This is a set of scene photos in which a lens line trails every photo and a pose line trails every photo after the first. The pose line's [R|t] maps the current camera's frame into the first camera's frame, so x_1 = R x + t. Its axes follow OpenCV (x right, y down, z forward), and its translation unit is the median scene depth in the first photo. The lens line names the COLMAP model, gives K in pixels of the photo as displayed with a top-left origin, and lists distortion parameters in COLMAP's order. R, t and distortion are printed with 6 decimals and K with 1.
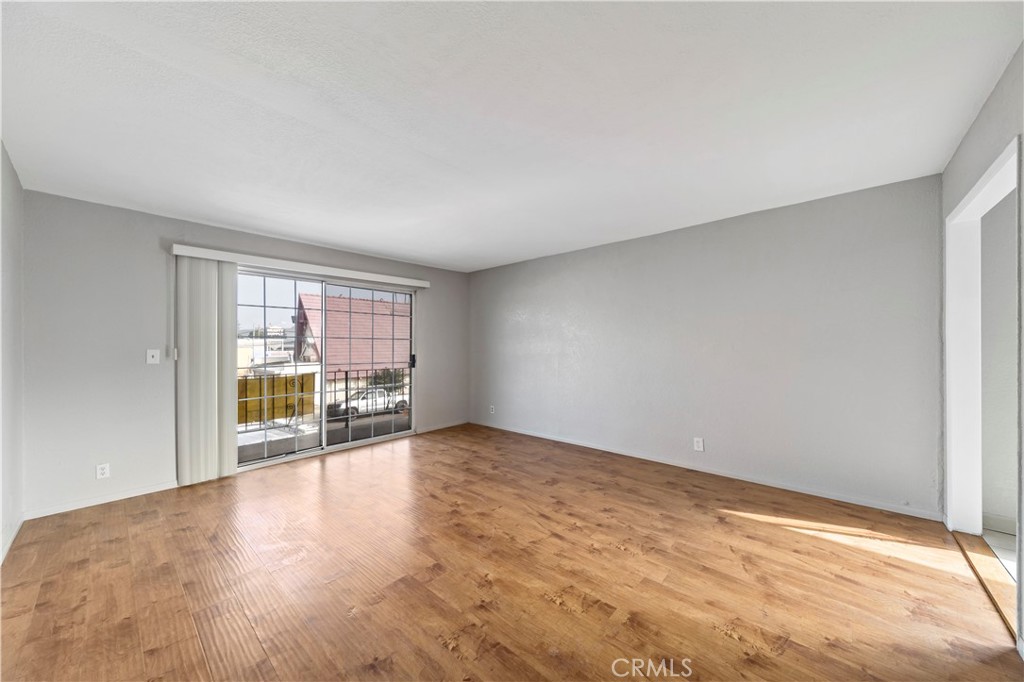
lens RADIAL K [[360.0, 0, 508.4], [0, 360.0, 342.3], [0, 0, 1]] dist [0.002322, 0.000109]
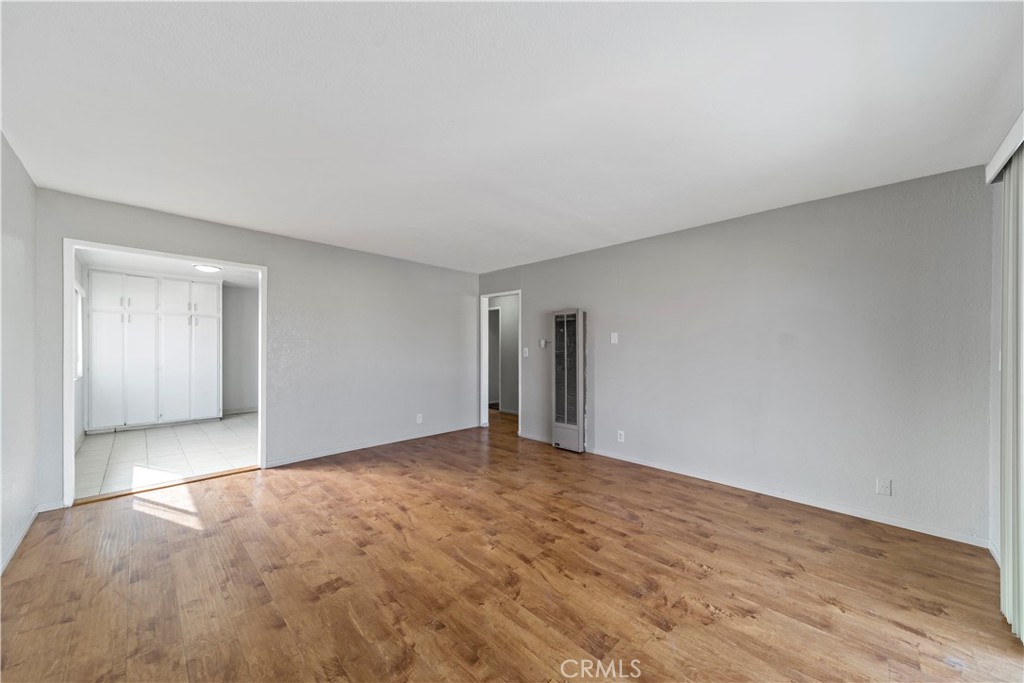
lens RADIAL K [[360.0, 0, 515.0], [0, 360.0, 351.3], [0, 0, 1]] dist [0.002322, 0.000109]
pose [[-0.999644, 0.001727, 0.026621, -0.256195], [0.001583, 0.999984, -0.005436, 0.025814], [-0.026630, -0.005391, -0.999631, 2.124171]]
